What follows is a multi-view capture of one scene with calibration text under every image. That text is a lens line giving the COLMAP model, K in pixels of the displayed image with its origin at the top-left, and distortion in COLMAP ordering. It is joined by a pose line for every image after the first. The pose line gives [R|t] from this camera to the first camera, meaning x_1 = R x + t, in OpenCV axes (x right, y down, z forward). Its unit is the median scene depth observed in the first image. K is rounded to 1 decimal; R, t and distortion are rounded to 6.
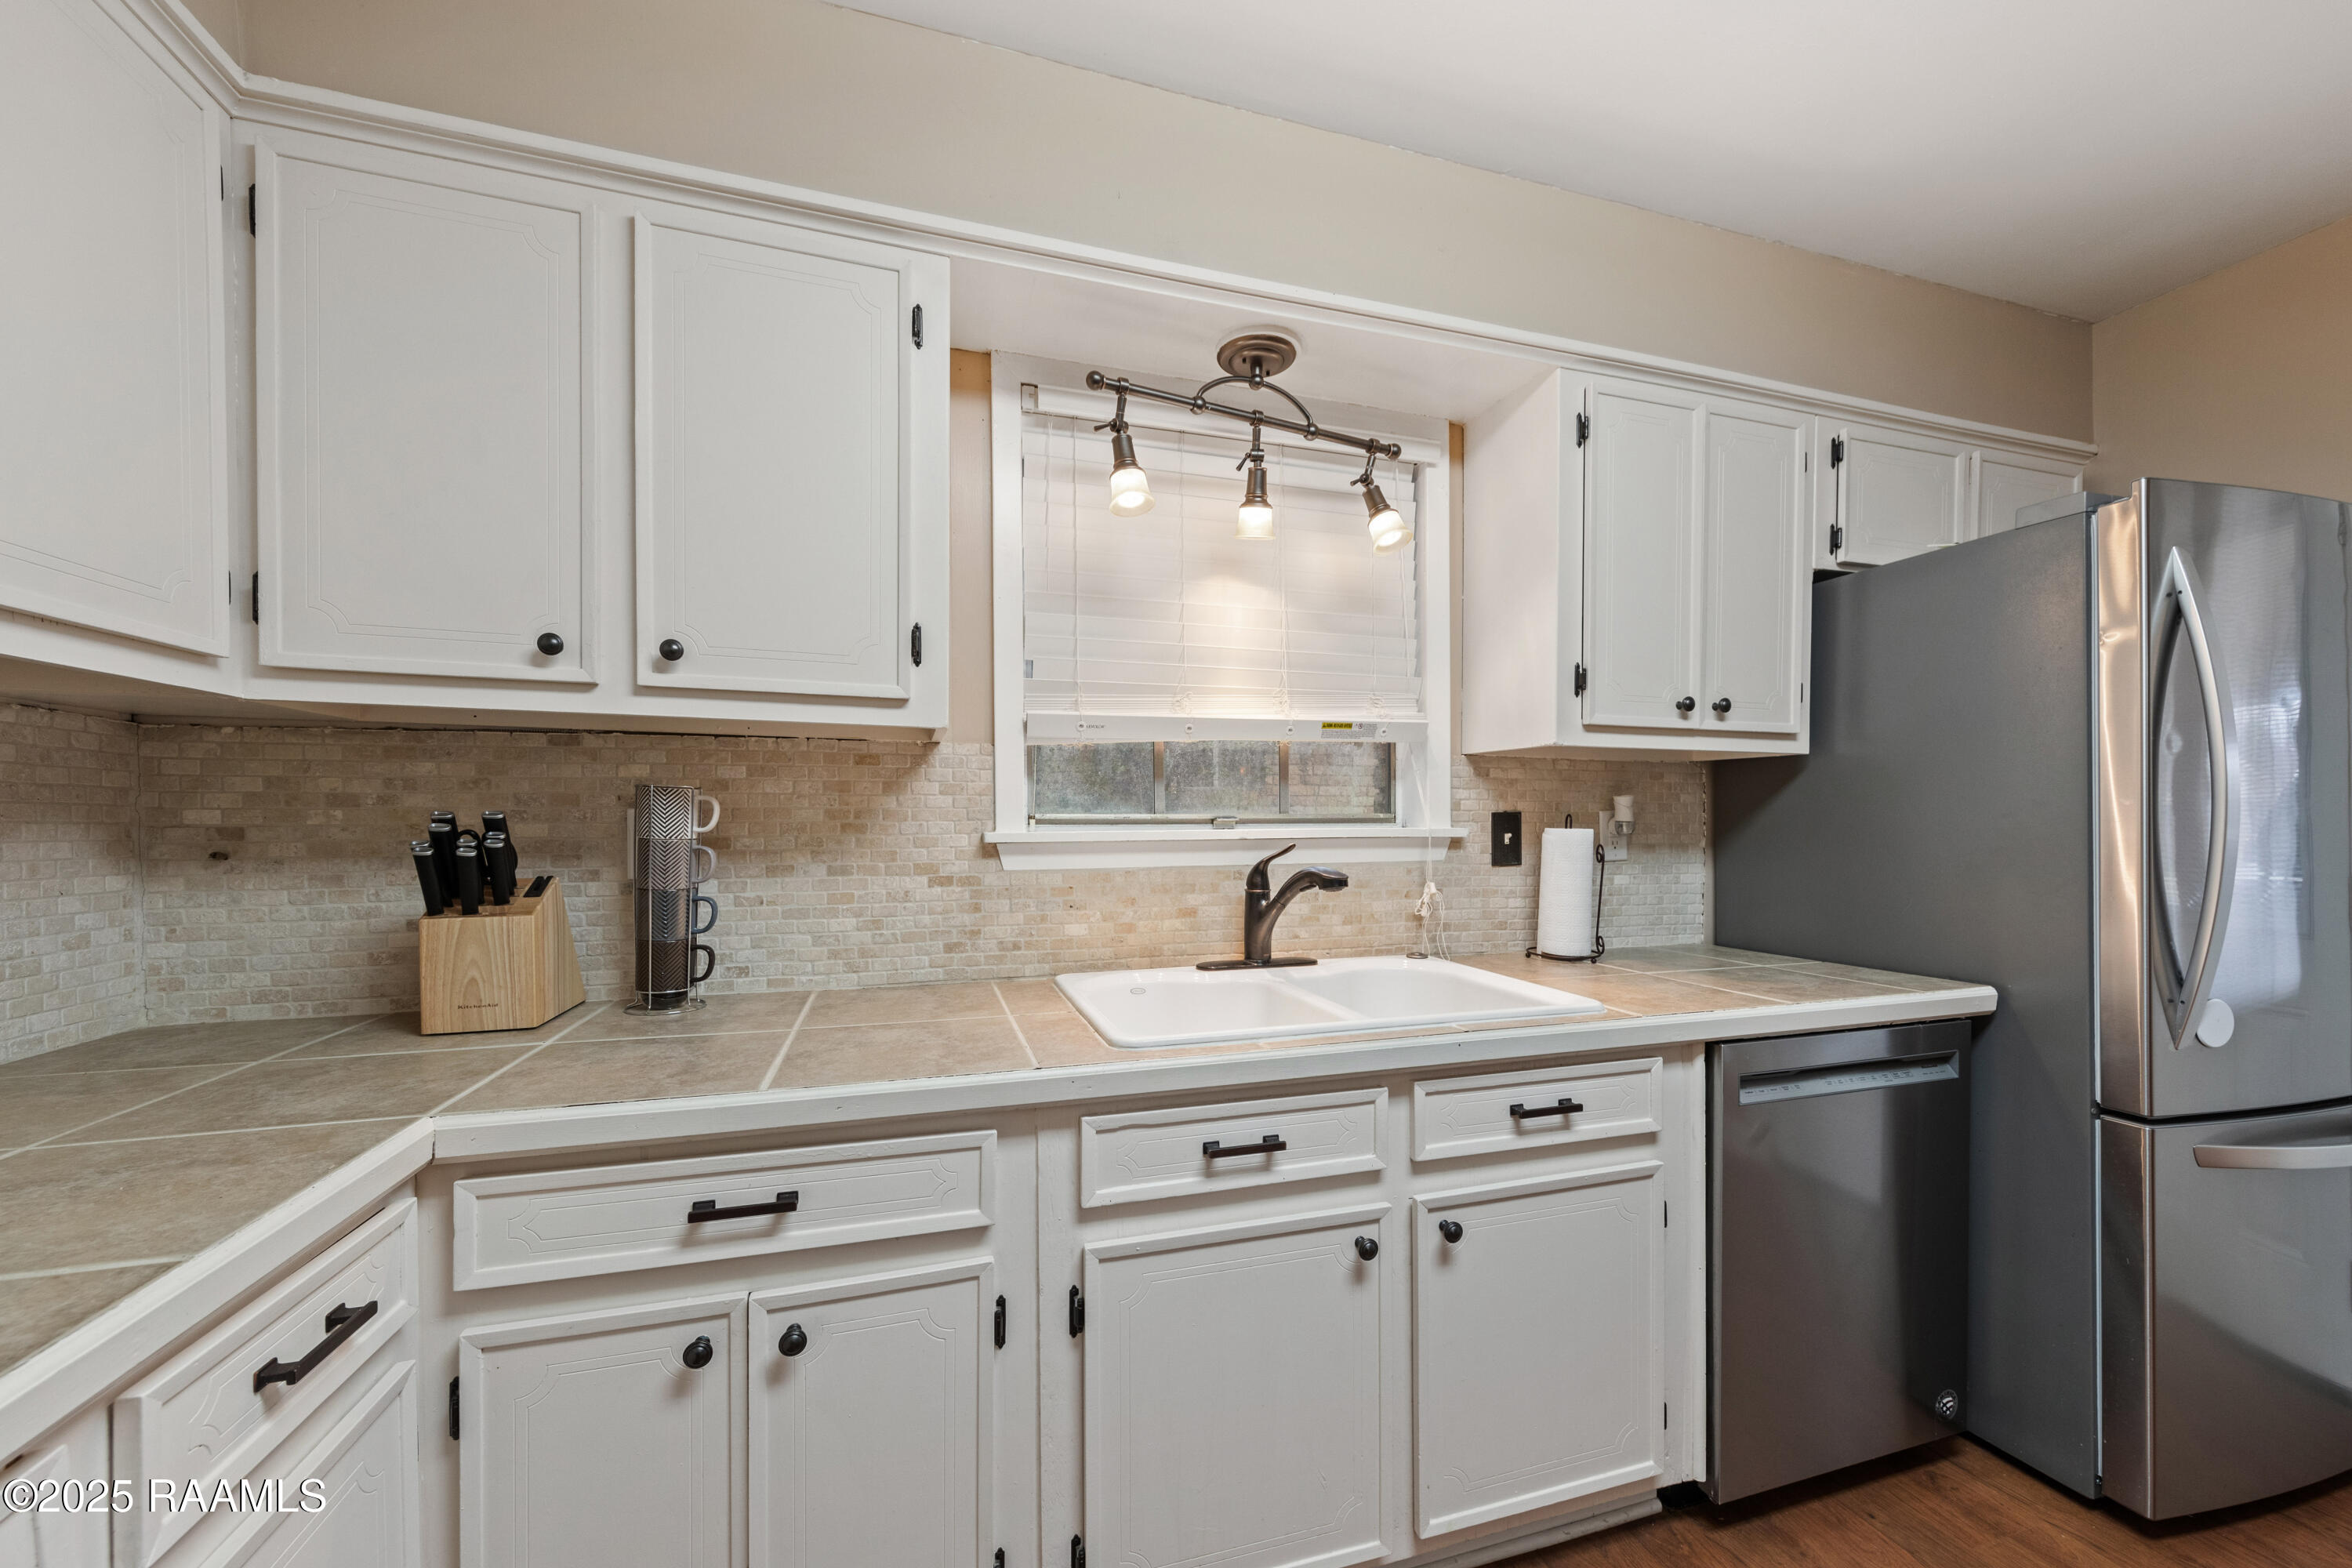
lens RADIAL K [[890.5, 0, 1185.9], [0, 890.5, 825.2], [0, 0, 1]] dist [-0.001032, -0.000030]
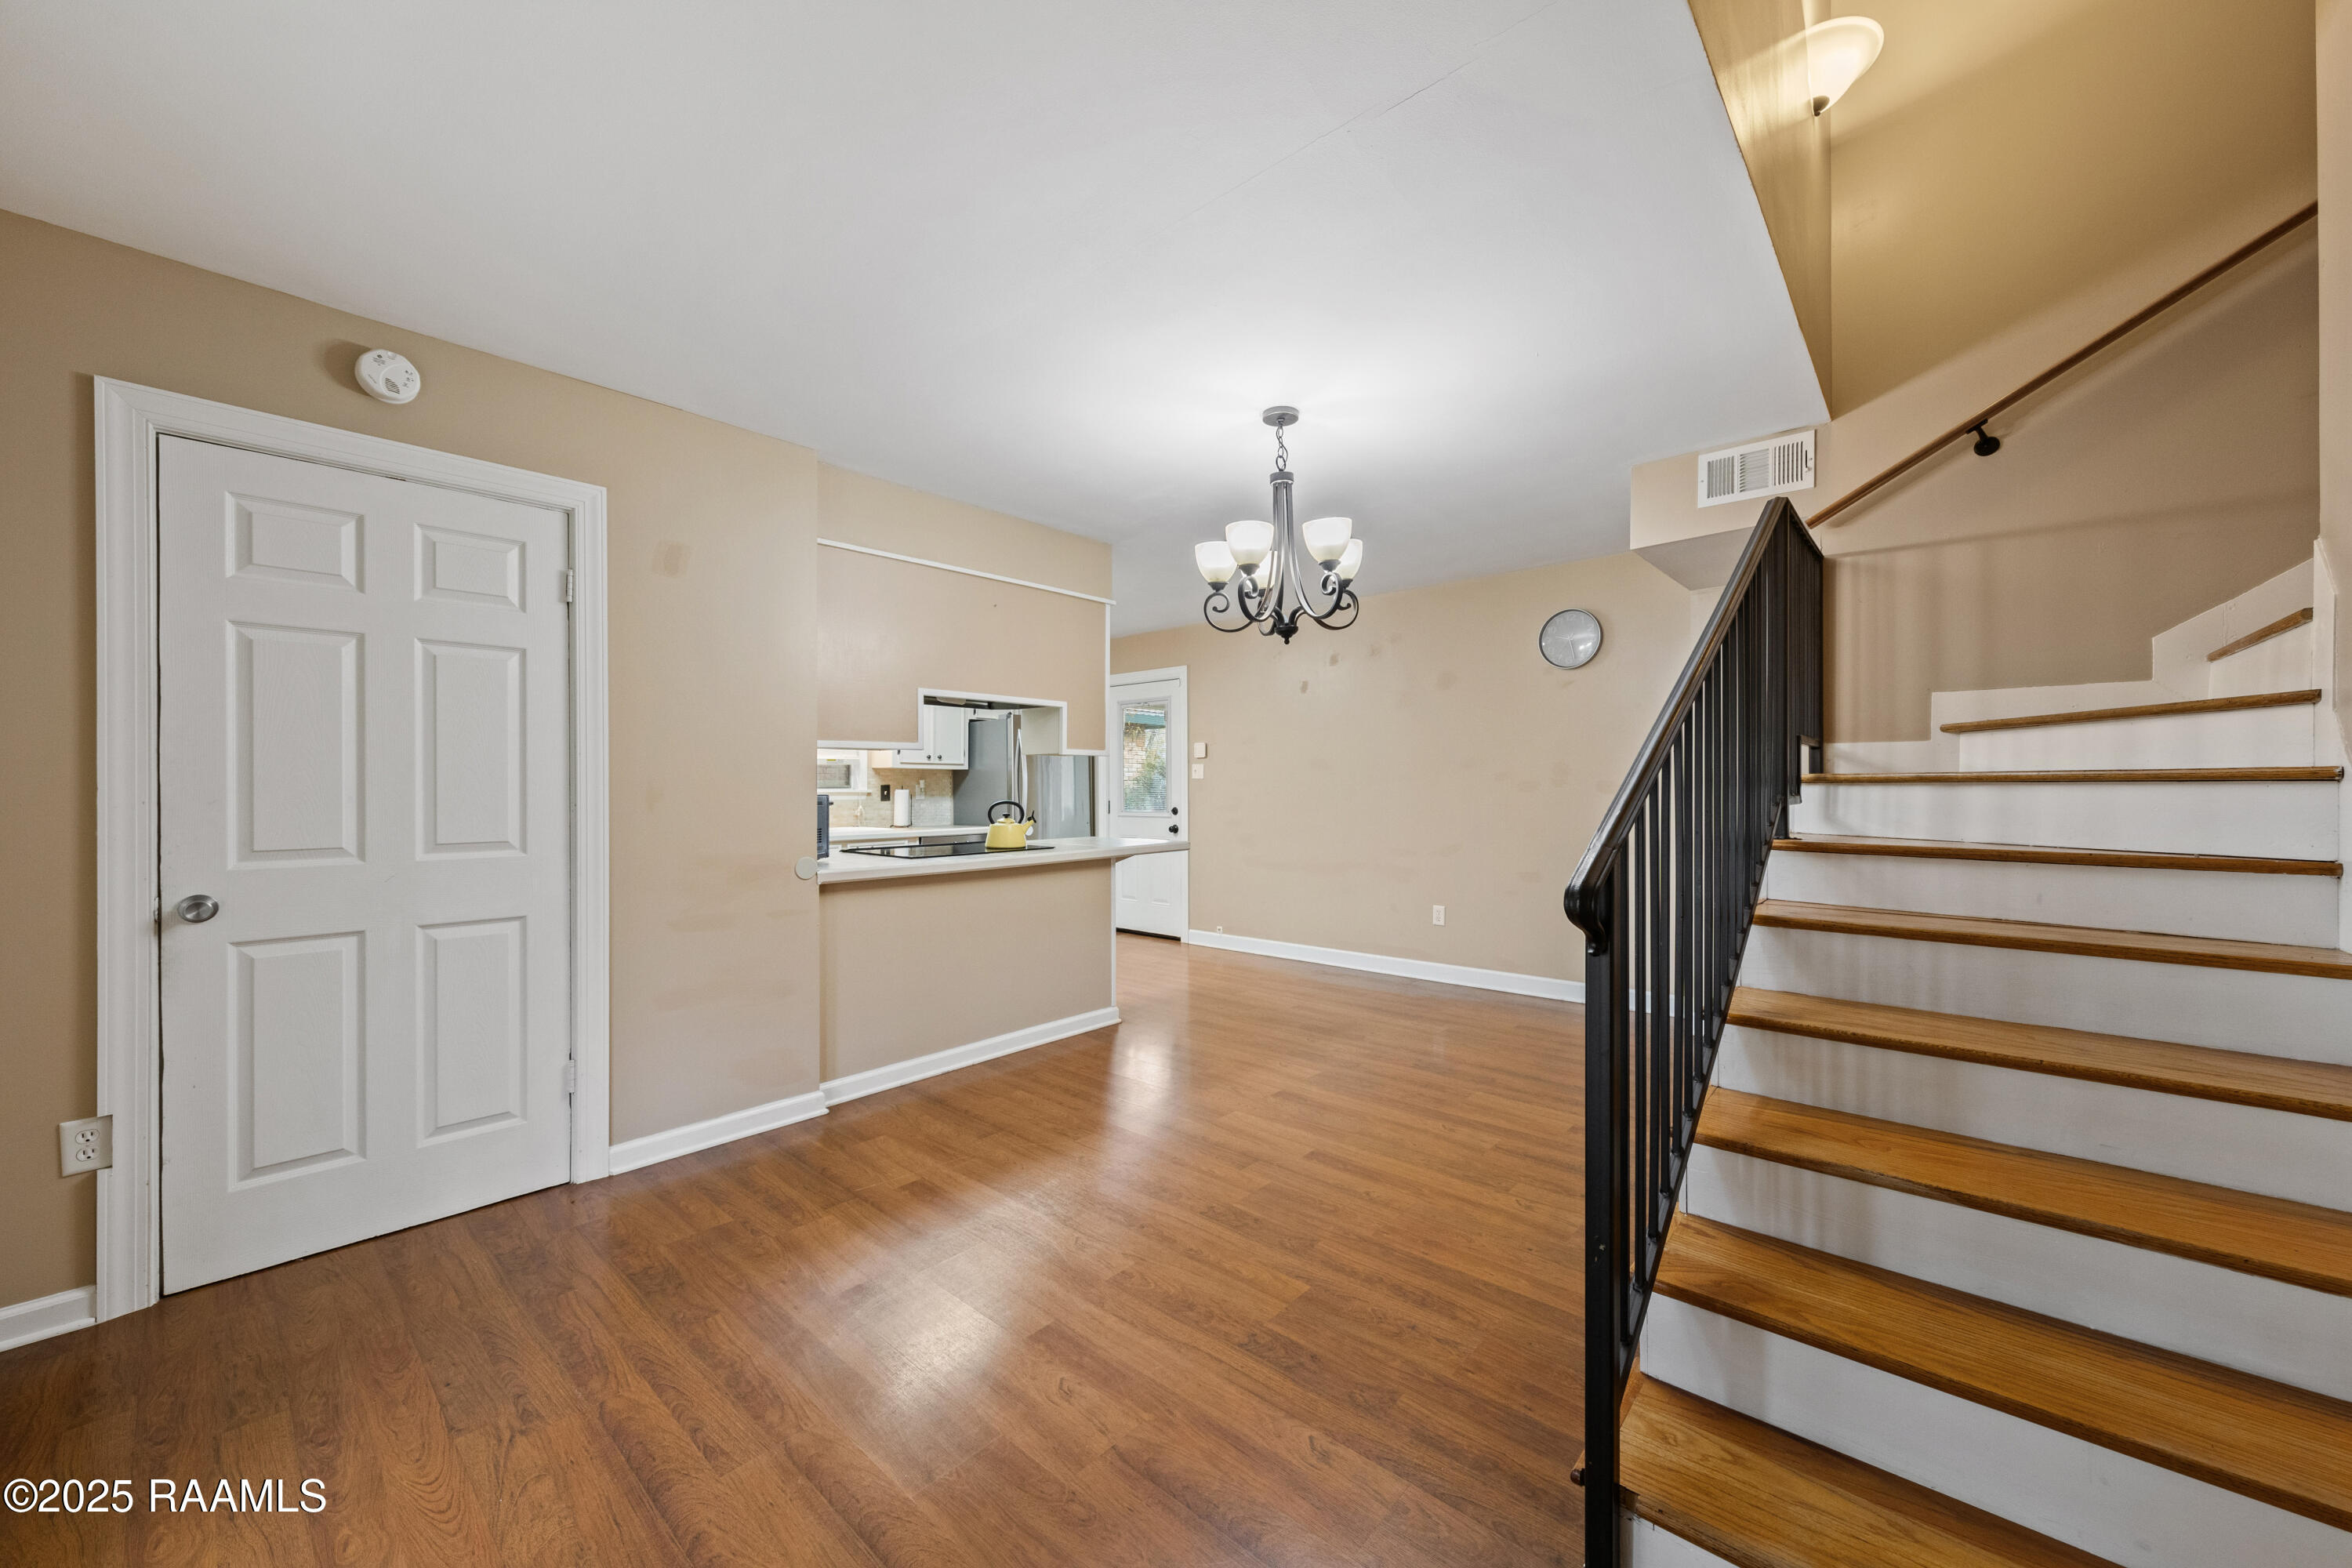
lens RADIAL K [[890.5, 0, 1176.7], [0, 890.5, 781.4], [0, 0, 1]] dist [-0.001032, -0.000030]
pose [[0.854046, 0.000376, 0.520197, -0.462937], [0.000508, 0.999999, -0.001557, -0.022404], [-0.520197, 0.001594, 0.854045, -2.517774]]
